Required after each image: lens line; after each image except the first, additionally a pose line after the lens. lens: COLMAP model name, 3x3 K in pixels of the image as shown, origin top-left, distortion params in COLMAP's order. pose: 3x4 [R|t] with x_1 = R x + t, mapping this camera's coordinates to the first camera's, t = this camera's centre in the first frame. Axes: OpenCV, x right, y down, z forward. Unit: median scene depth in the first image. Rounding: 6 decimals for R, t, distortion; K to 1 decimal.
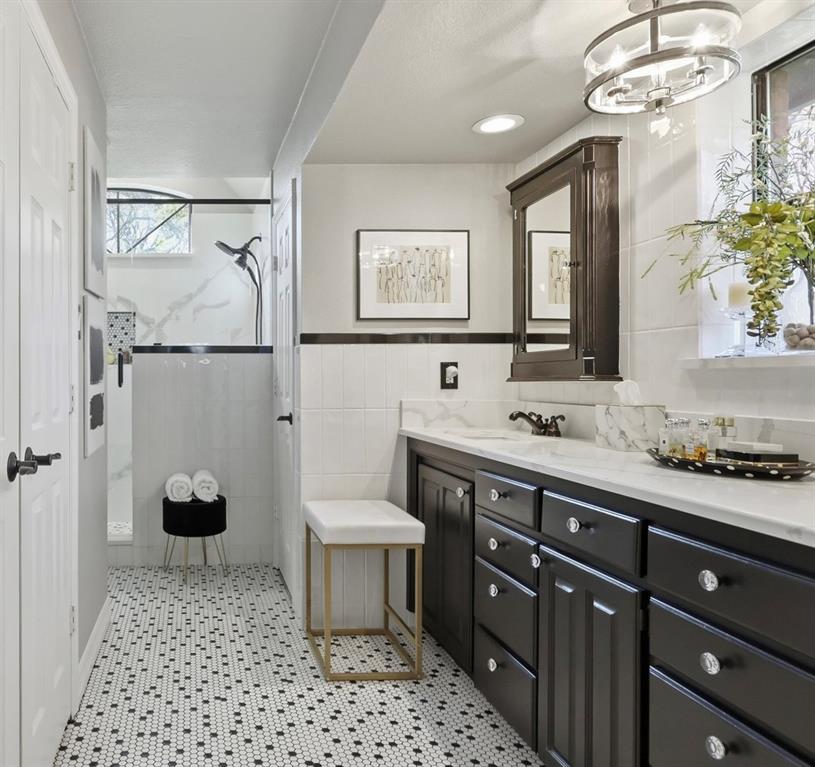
lens RADIAL K [[751.3, 0, 407.1], [0, 751.3, 383.8], [0, 0, 1]] dist [-0.018177, 0.000000]
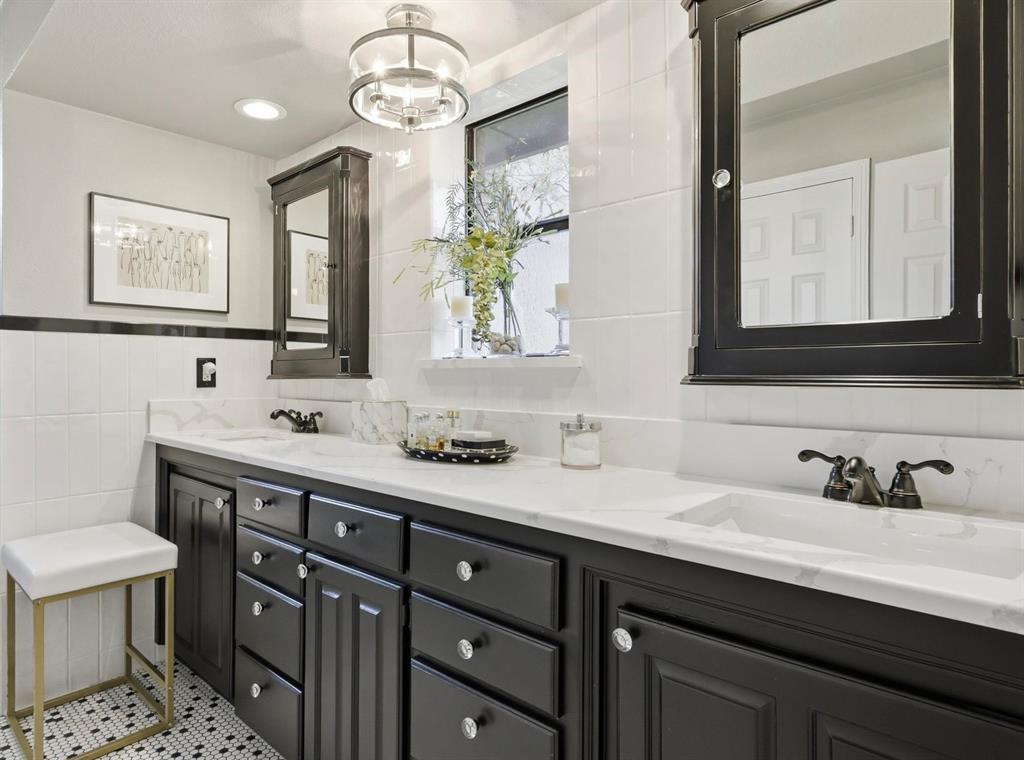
lens RADIAL K [[906.6, 0, 505.0], [0, 906.6, 397.4], [0, 0, 1]] dist [-0.011006, 0.014122]
pose [[0.932190, 0.003156, 0.361955, -0.005216], [-0.007738, 0.999907, 0.011210, 0.004578], [-0.361886, -0.013251, 0.932128, -0.193080]]
